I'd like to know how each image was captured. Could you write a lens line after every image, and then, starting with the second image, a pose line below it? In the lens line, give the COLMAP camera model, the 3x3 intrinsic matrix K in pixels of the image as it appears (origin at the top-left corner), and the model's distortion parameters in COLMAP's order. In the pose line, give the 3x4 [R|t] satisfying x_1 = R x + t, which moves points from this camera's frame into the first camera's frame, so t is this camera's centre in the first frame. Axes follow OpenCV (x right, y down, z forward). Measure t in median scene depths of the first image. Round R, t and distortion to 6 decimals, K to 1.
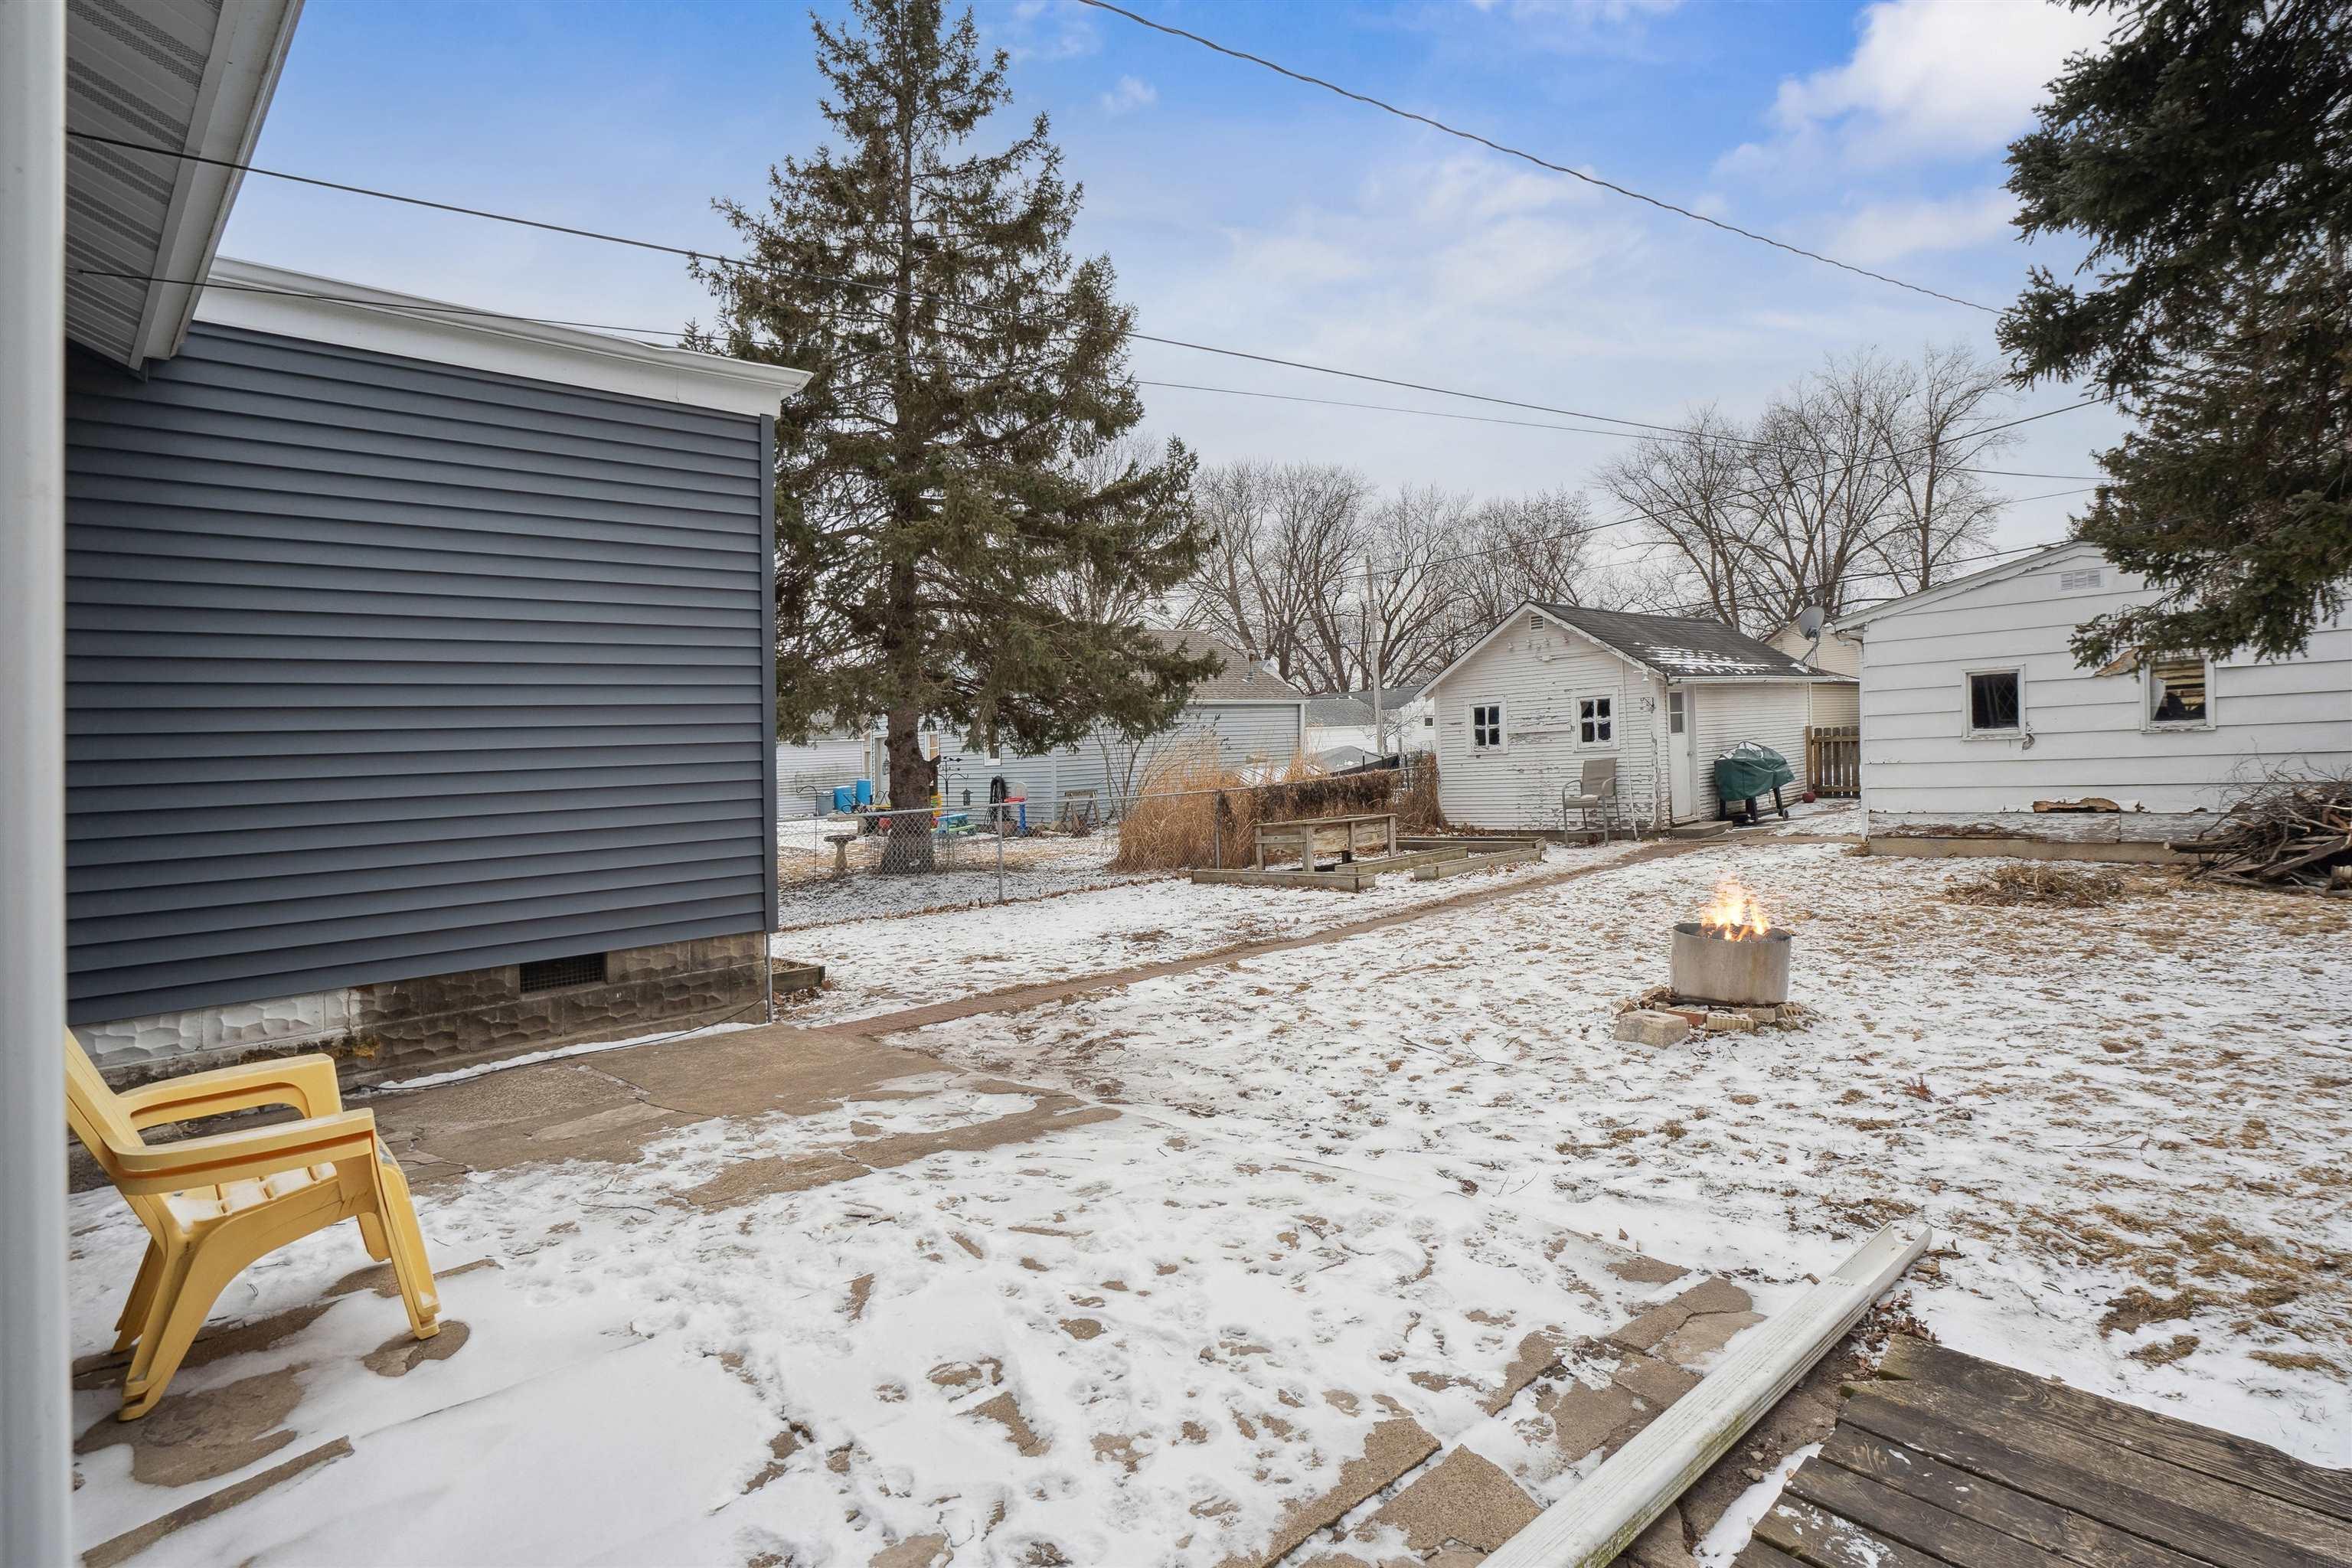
lens RADIAL K [[1220.4, 0, 1176.0], [0, 1220.4, 784.0], [0, 0, 1]] dist [-0.000596, 0.000509]
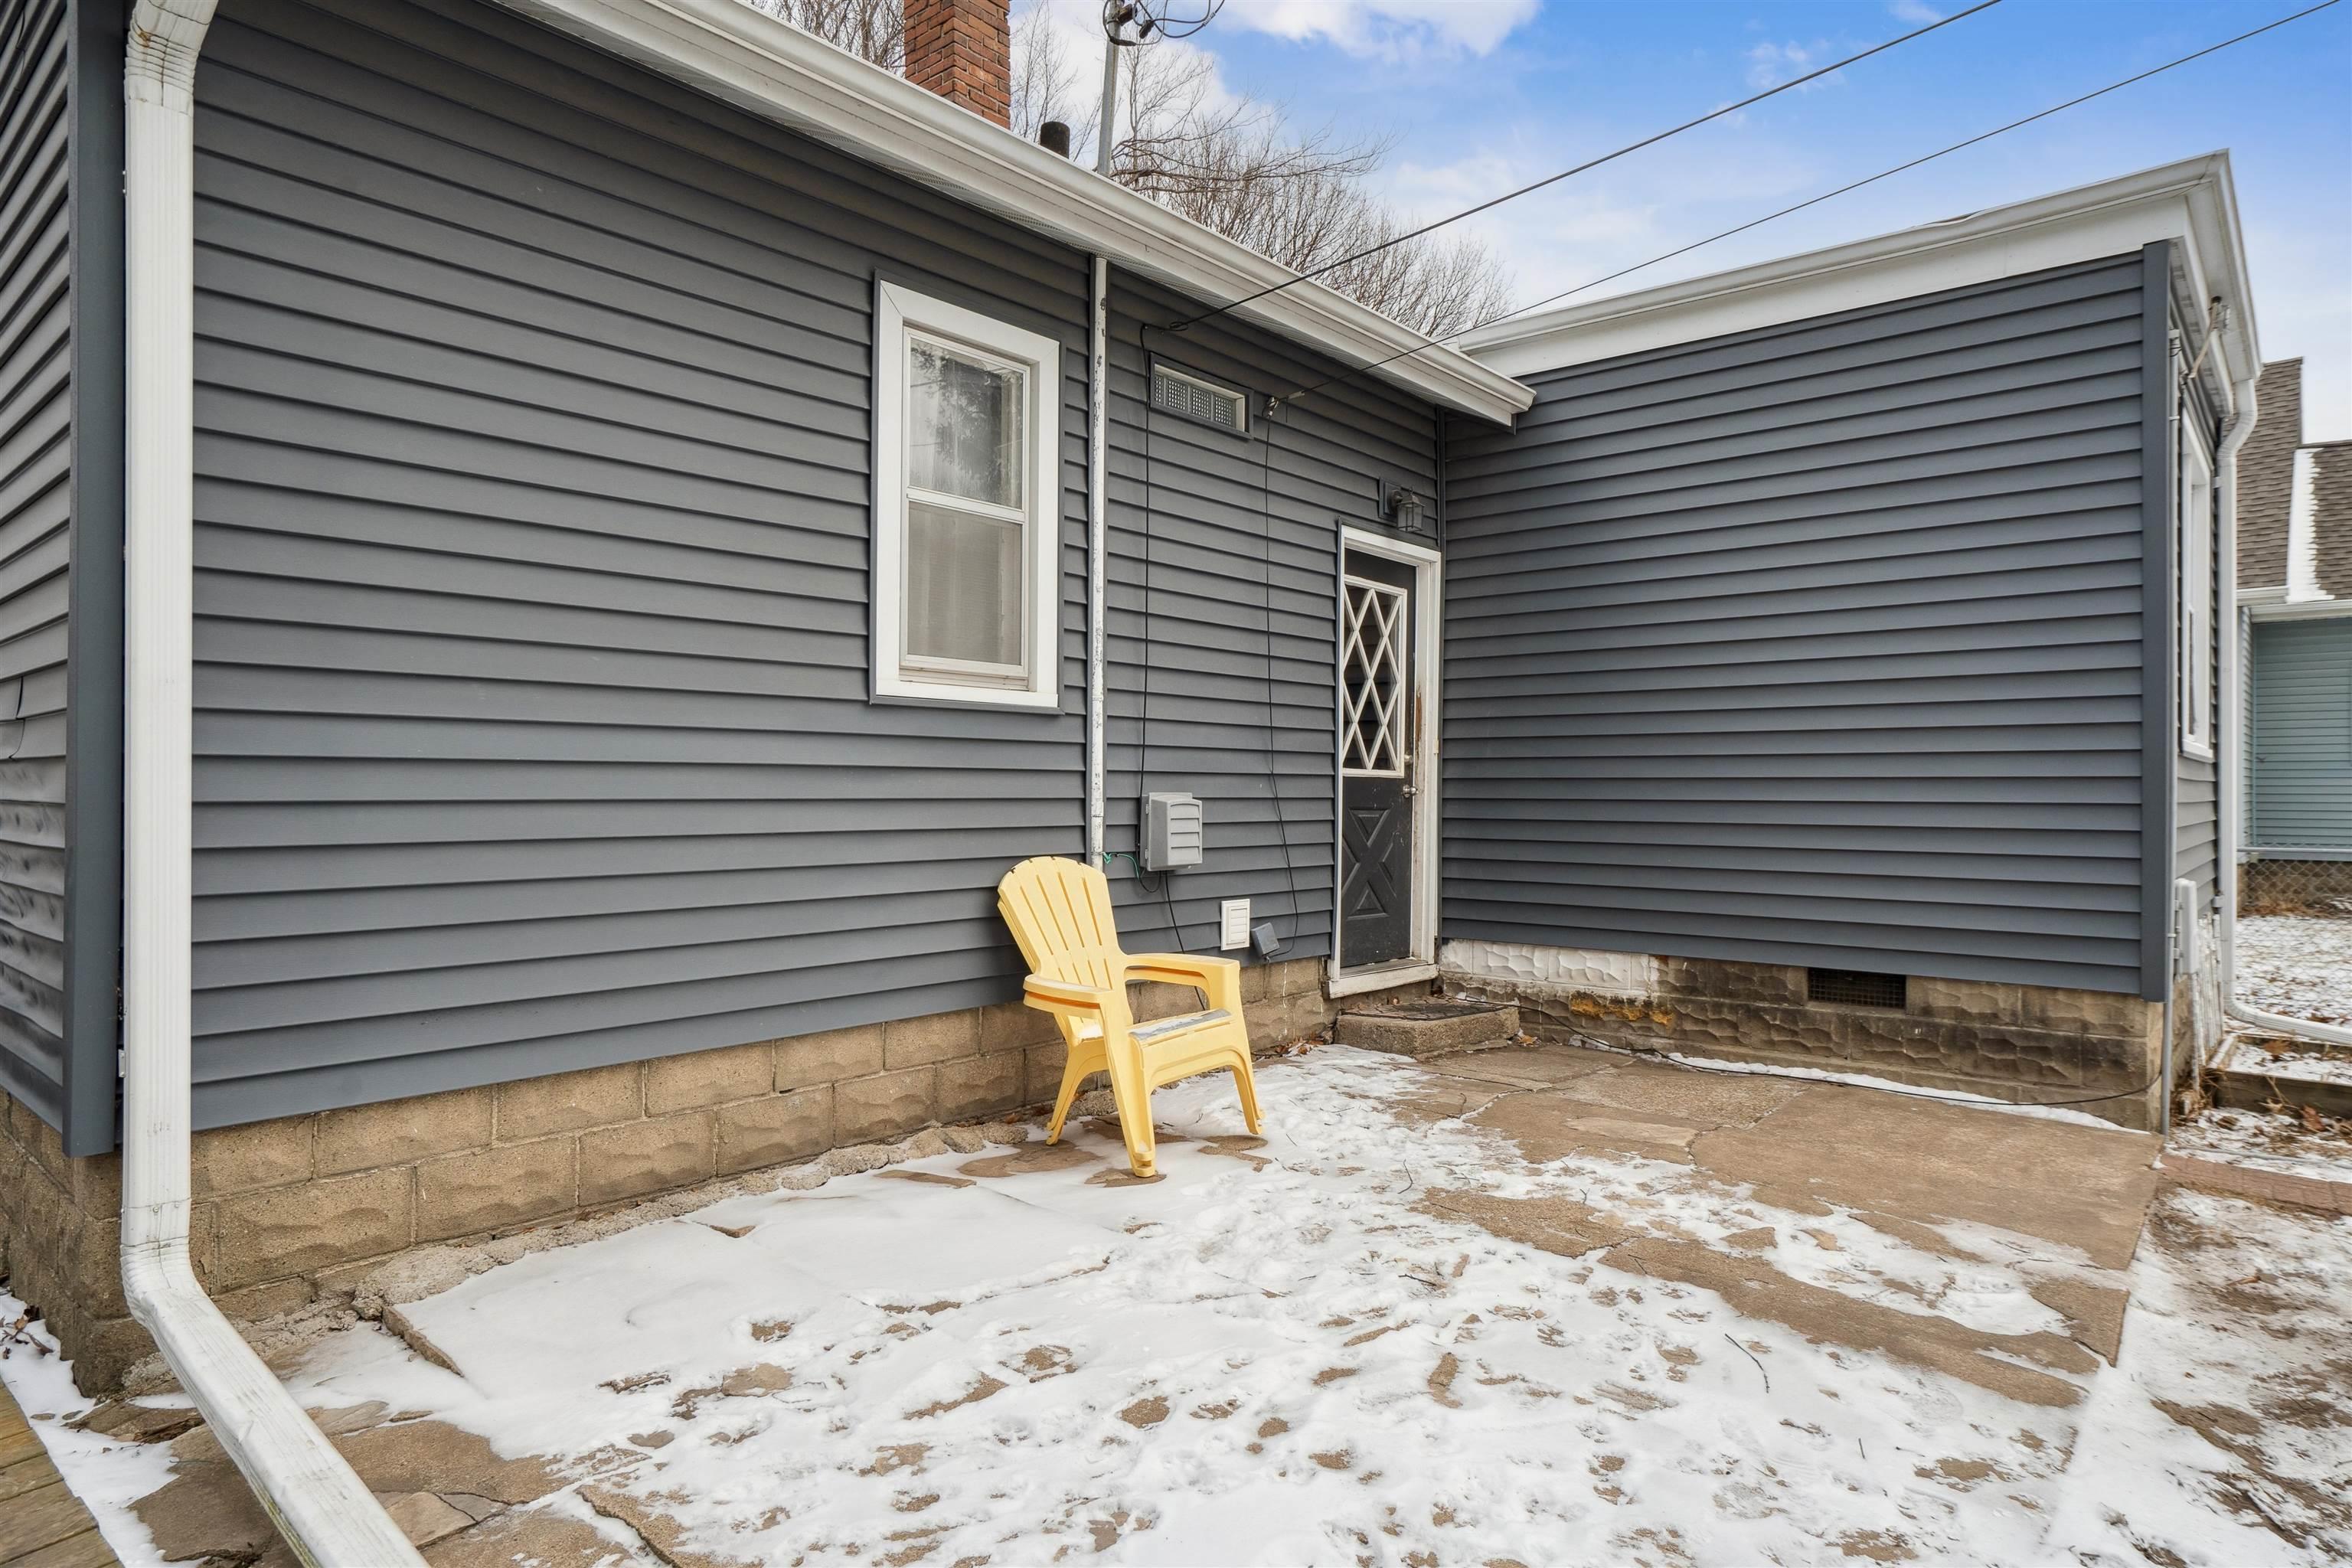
lens RADIAL K [[1325.4, 0, 1176.0], [0, 1325.4, 784.0], [0, 0, 1]] dist [-0.008563, 0.001006]
pose [[0.089847, 0.039597, -0.995168, 0.509446], [-0.029599, 0.998874, 0.037072, -0.013865], [0.995516, 0.026125, 0.090918, 0.576977]]
